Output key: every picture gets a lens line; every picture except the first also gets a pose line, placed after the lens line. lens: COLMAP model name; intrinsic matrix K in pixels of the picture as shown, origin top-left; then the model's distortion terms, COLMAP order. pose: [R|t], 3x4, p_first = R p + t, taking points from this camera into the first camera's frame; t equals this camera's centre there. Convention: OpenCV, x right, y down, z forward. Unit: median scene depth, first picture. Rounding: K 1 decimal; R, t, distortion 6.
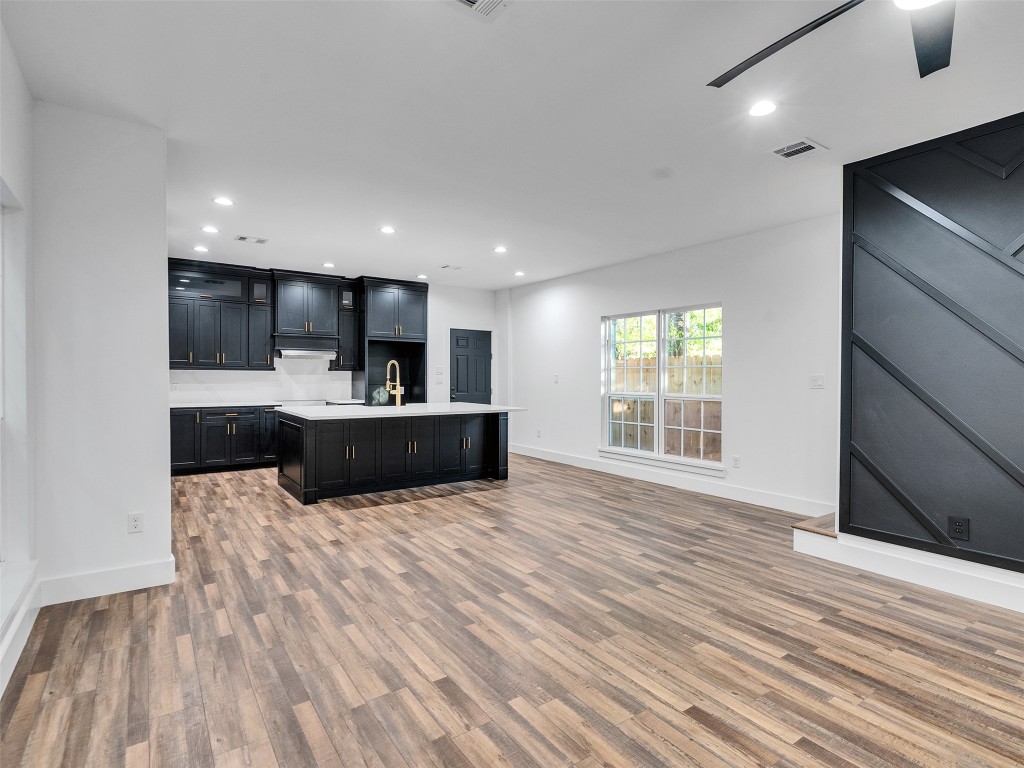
lens RADIAL K [[521.7, 0, 503.5], [0, 521.7, 381.7], [0, 0, 1]] dist [-0.004037, 0.001732]
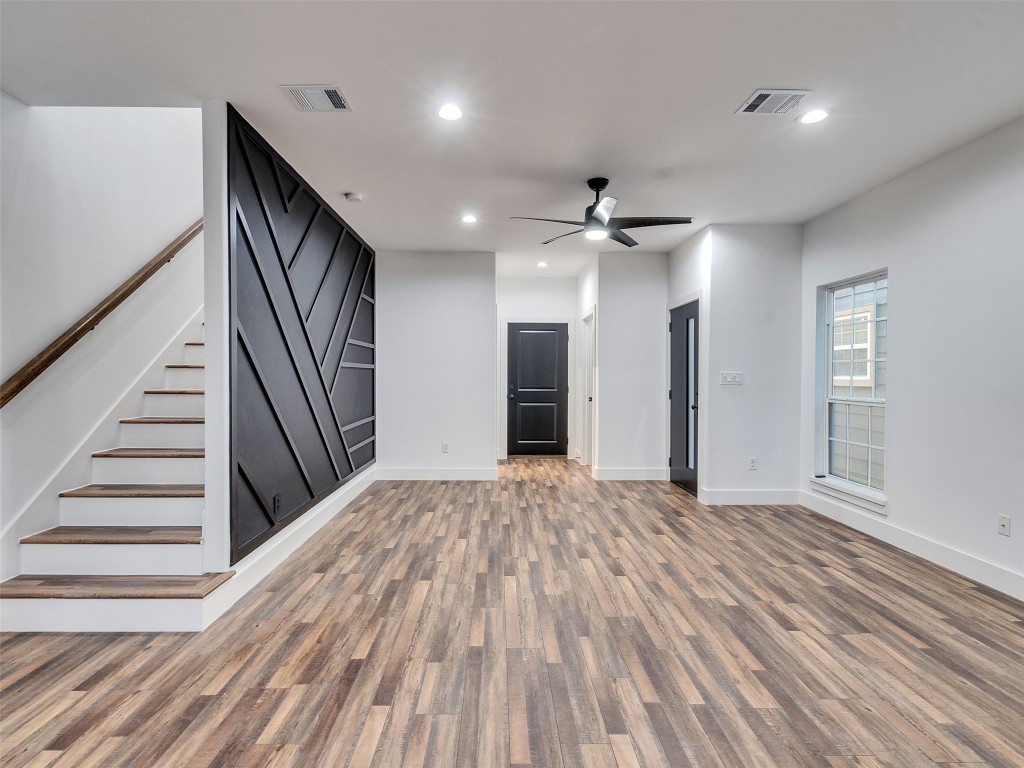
lens RADIAL K [[521.7, 0, 503.5], [0, 521.7, 381.7], [0, 0, 1]] dist [-0.004037, 0.001732]
pose [[-0.829849, -0.016792, 0.557736, -0.138806], [-0.002732, 0.999657, 0.026033, -0.014427], [-0.557982, 0.020080, -0.829610, 1.450794]]
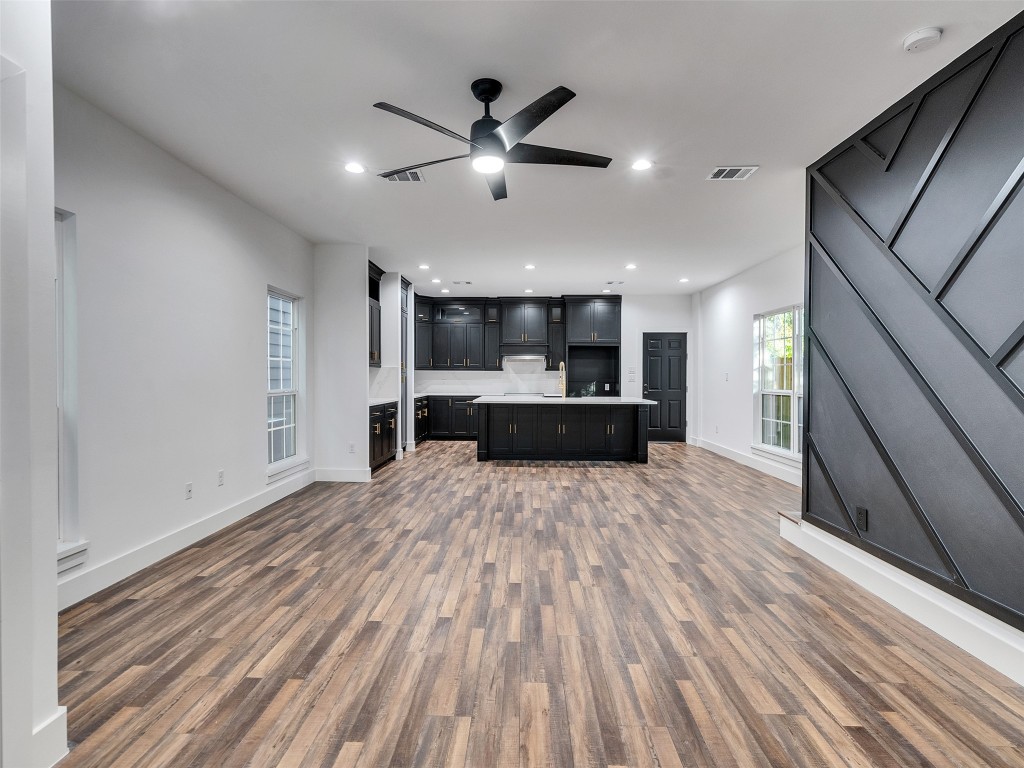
lens RADIAL K [[521.7, 0, 503.5], [0, 521.7, 381.7], [0, 0, 1]] dist [-0.004037, 0.001732]
pose [[0.801114, 0.005085, -0.598490, 0.806357], [-0.006951, 0.999976, -0.000809, 0.017620], [0.598471, 0.004808, 0.801130, -0.201940]]
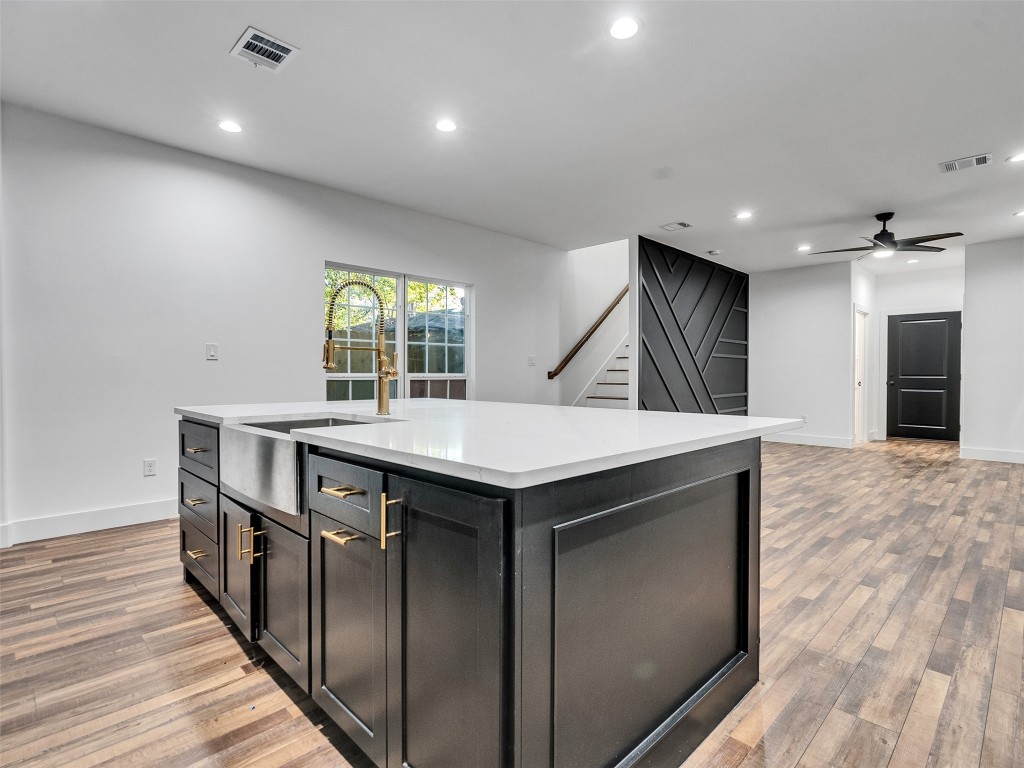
lens RADIAL K [[526.0, 0, 511.4], [0, 526.0, 377.0], [0, 0, 1]] dist [0.016892, -0.000244]
pose [[-0.185293, -0.012048, 0.982609, -1.019404], [0.007005, 0.999883, 0.013581, 0.033121], [-0.982658, 0.009400, -0.185187, 1.775183]]
